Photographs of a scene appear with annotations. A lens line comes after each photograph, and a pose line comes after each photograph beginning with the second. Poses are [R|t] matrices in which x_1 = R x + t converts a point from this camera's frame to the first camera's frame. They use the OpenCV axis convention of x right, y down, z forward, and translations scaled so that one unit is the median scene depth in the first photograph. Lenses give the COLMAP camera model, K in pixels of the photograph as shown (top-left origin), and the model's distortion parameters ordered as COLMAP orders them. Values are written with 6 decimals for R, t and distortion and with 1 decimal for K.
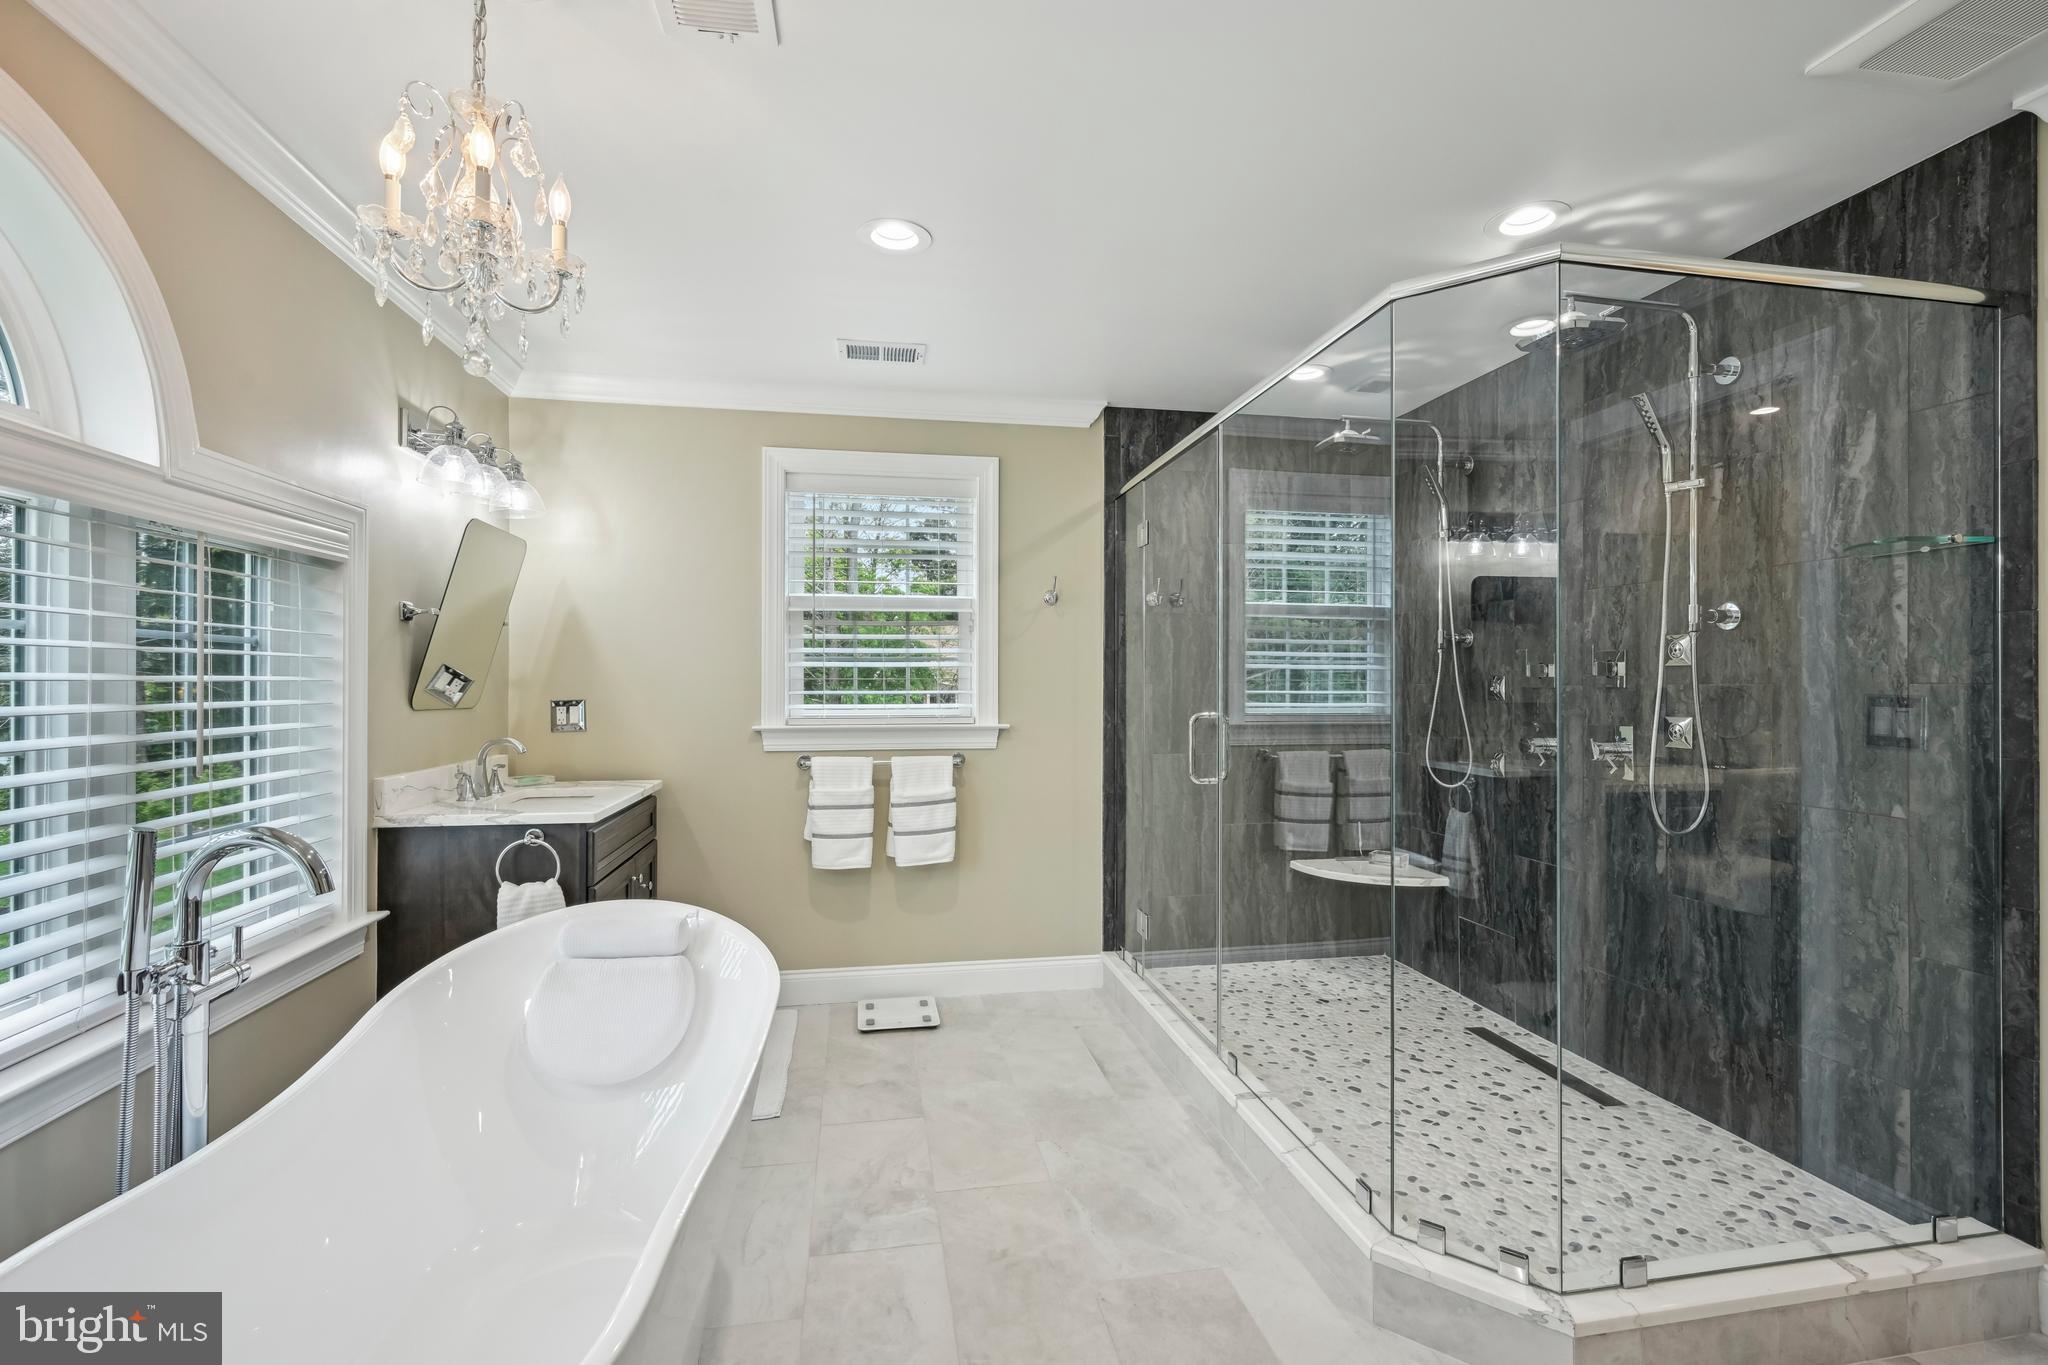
lens RADIAL K [[875.7, 0, 1024.5], [0, 875.7, 673.7], [0, 0, 1]] dist [0.001458, 0.000143]
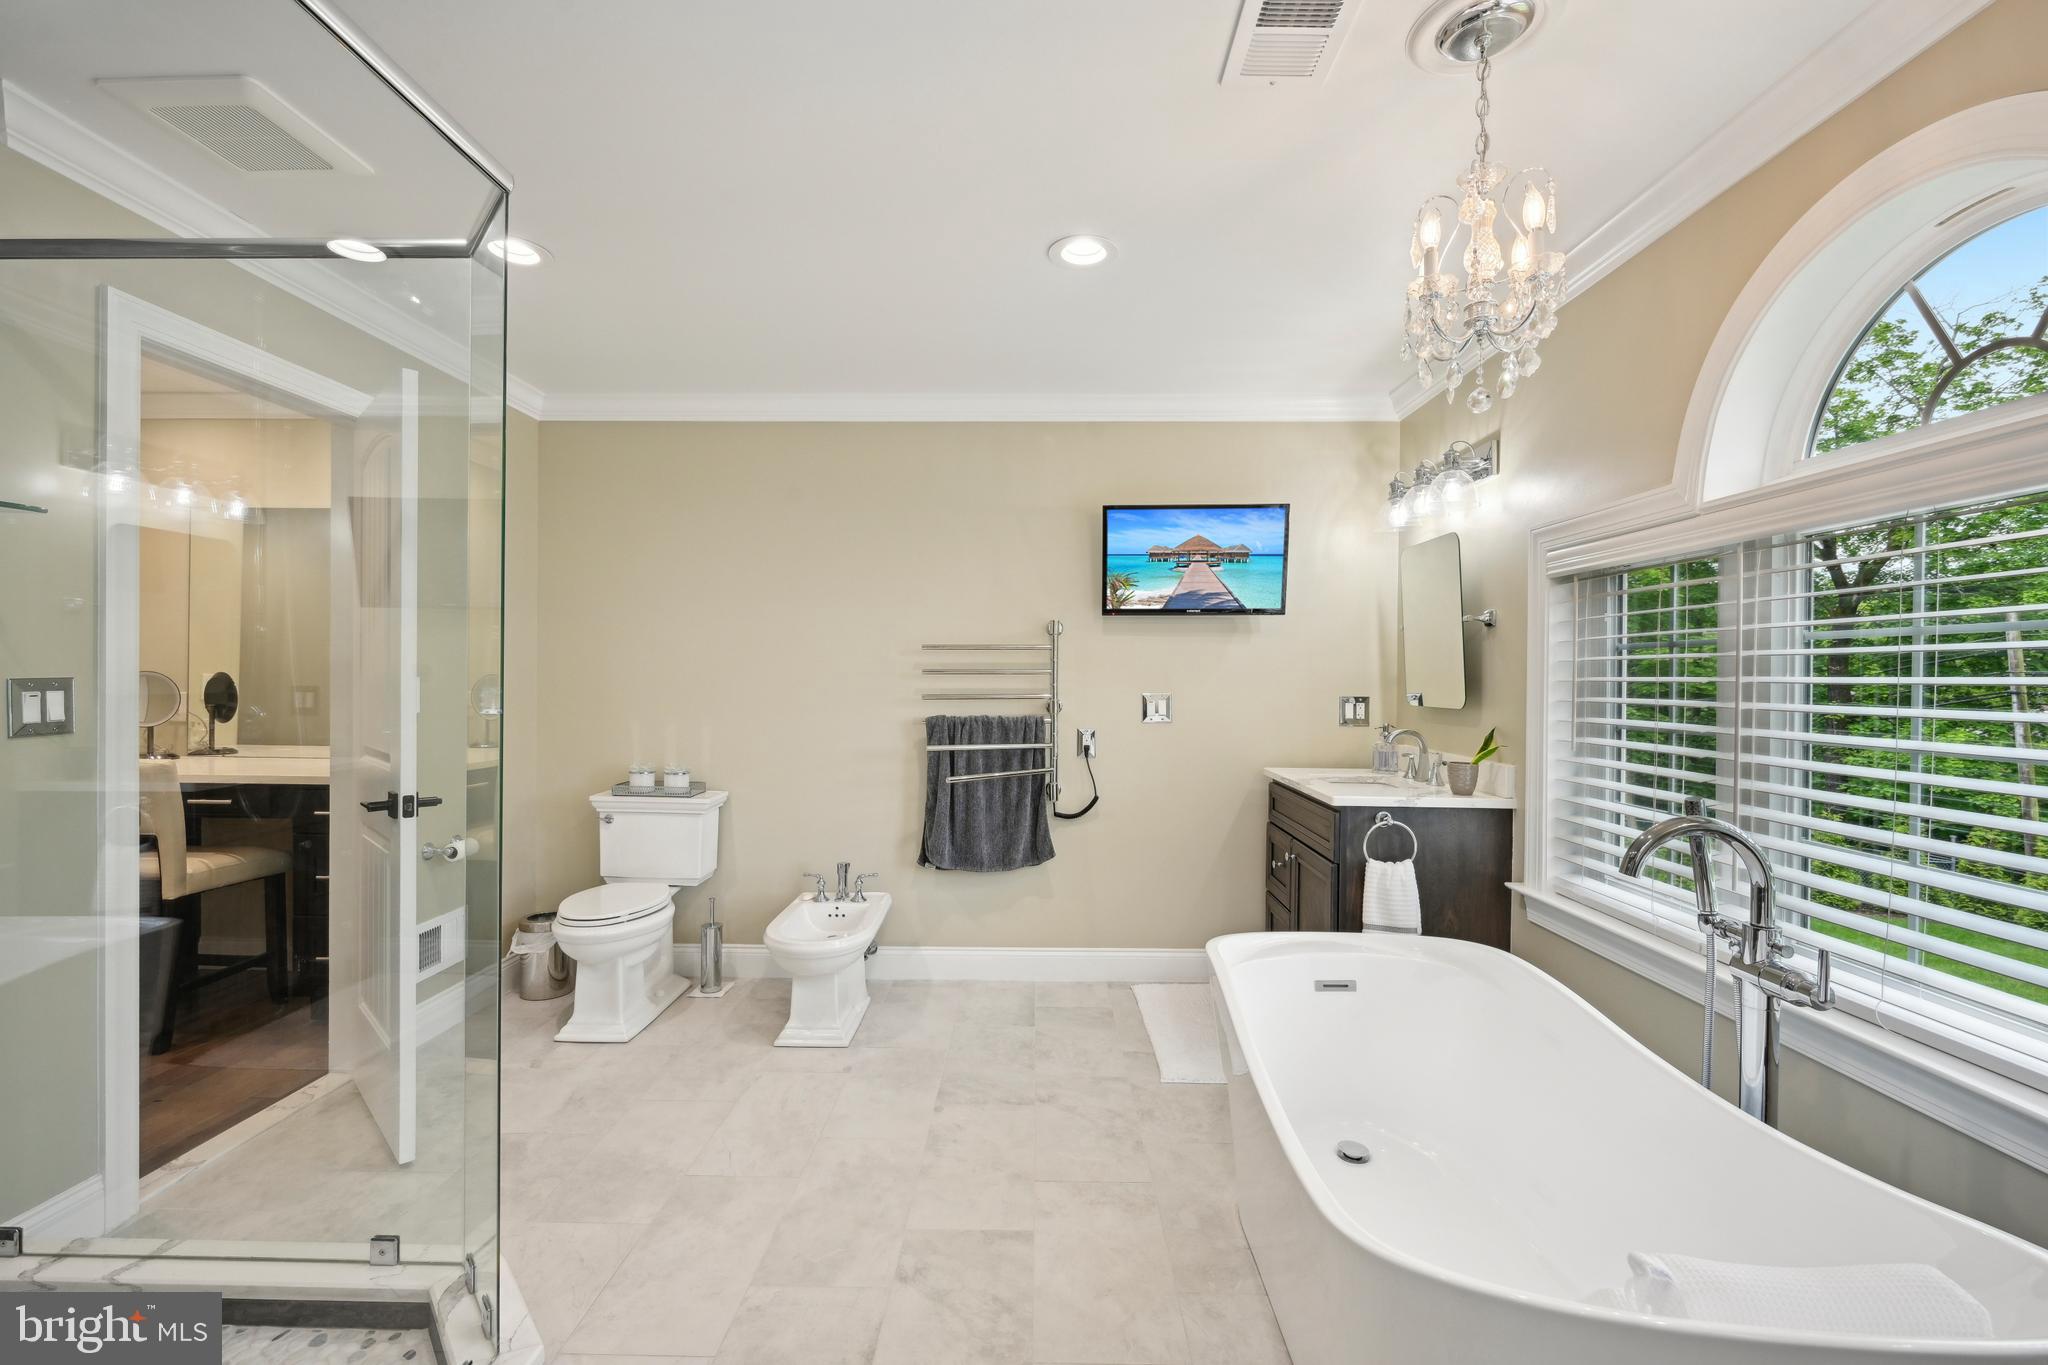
lens RADIAL K [[885.3, 0, 1019.0], [0, 885.3, 679.5], [0, 0, 1]] dist [-0.002727, -0.000291]
pose [[-0.986999, -0.008615, 0.160496, -0.100651], [-0.010240, 0.999904, -0.009300, 0.009468], [-0.160401, -0.010822, -0.986993, 0.873435]]
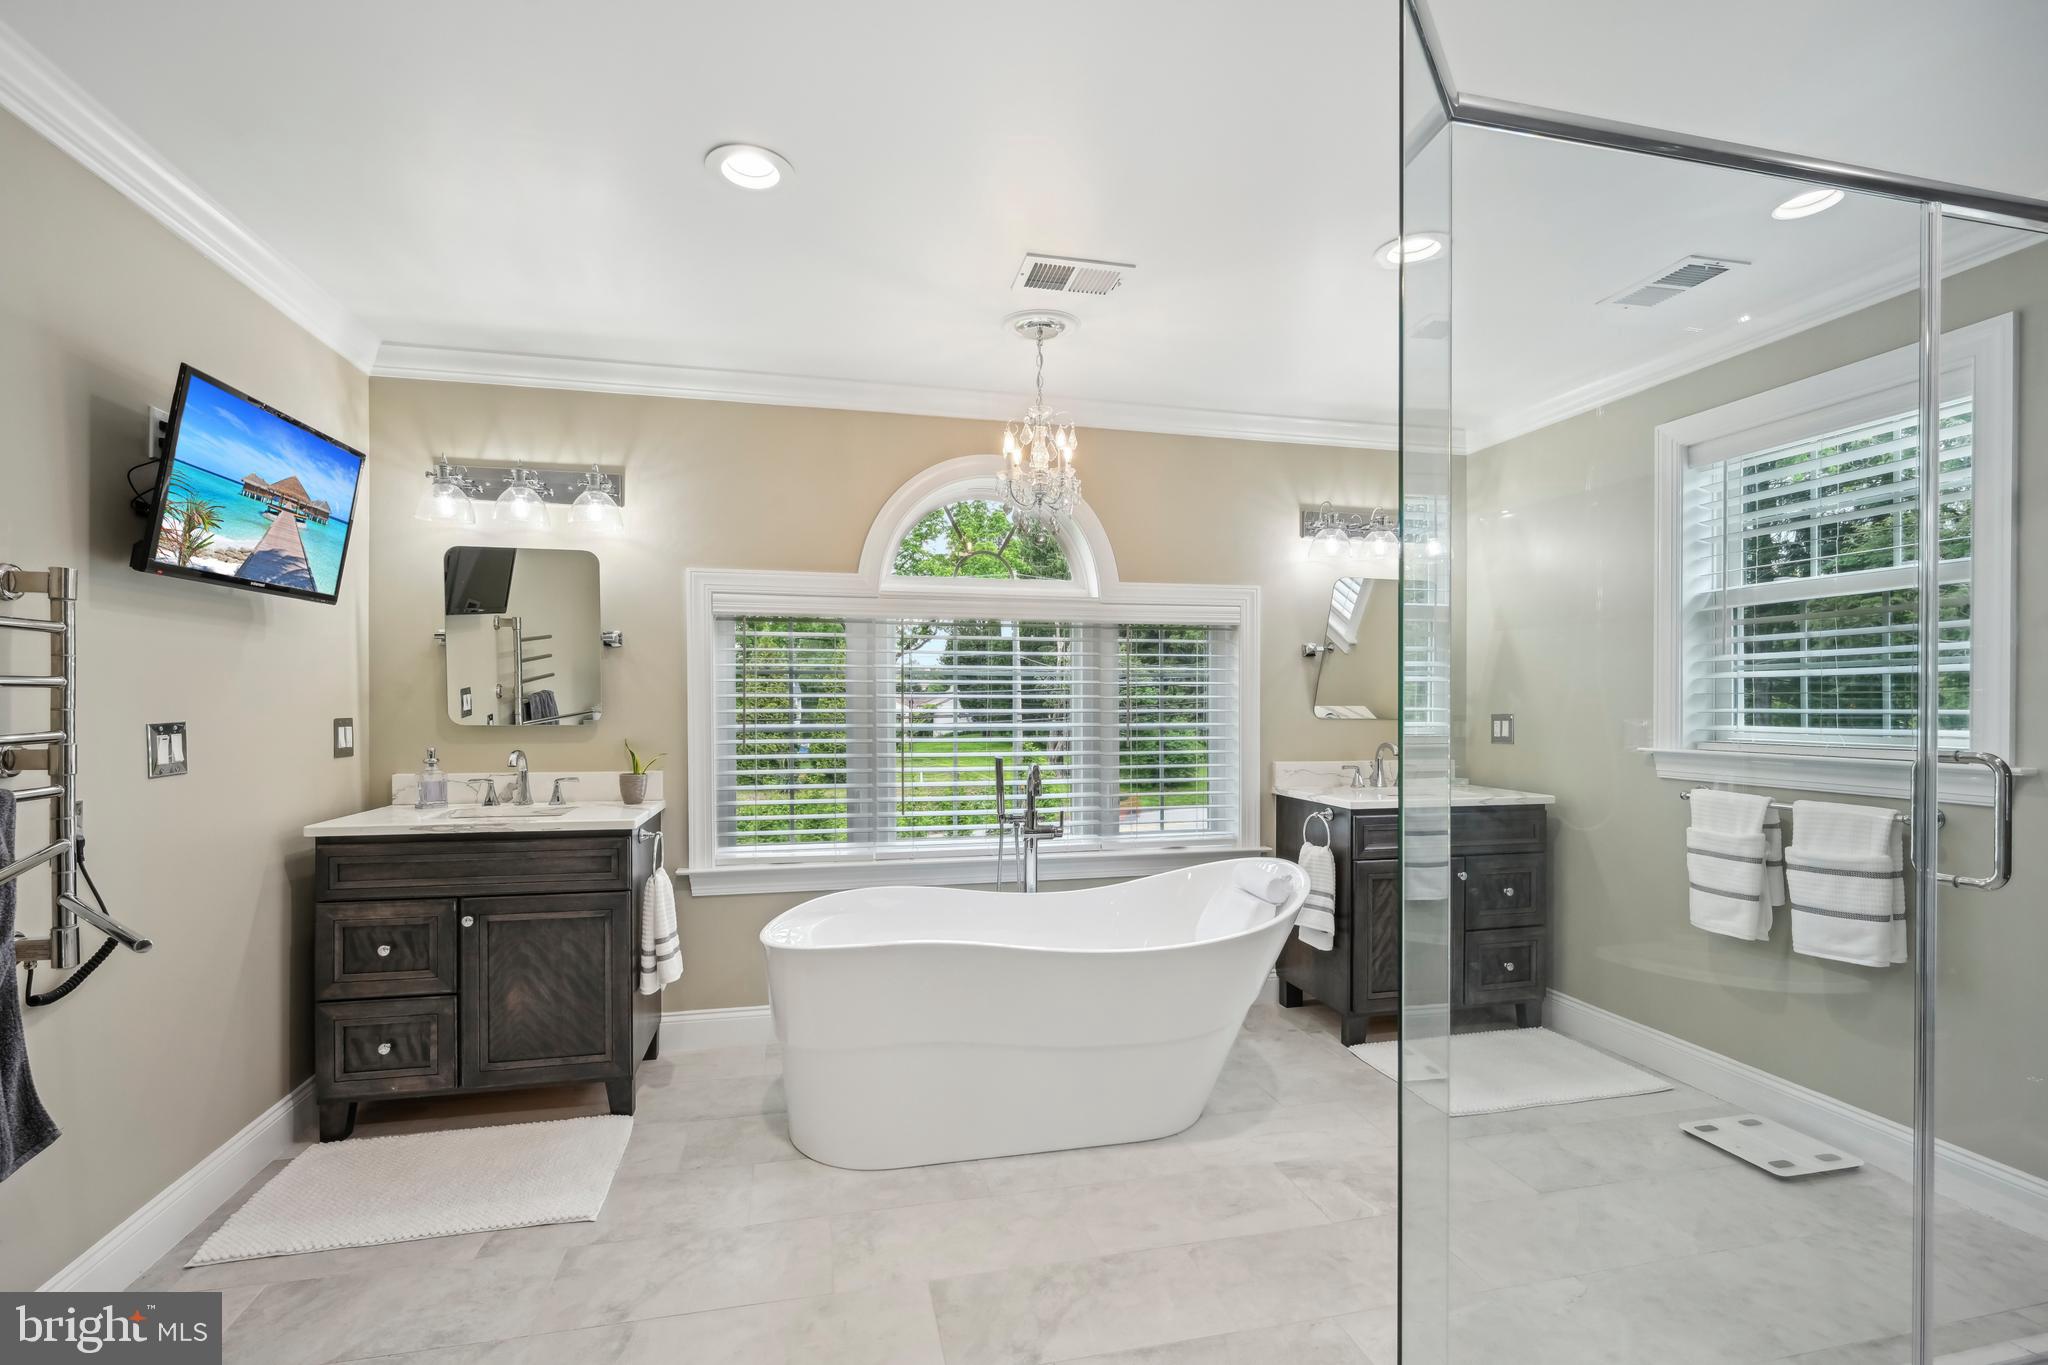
lens RADIAL K [[895.7, 0, 1015.8], [0, 895.7, 673.6], [0, 0, 1]] dist [-0.001410, 0.000021]
pose [[0.071392, -0.025206, -0.997130, 0.558712], [0.011868, 0.999631, -0.024419, 0.000585], [0.997378, -0.010091, 0.071665, 0.307704]]
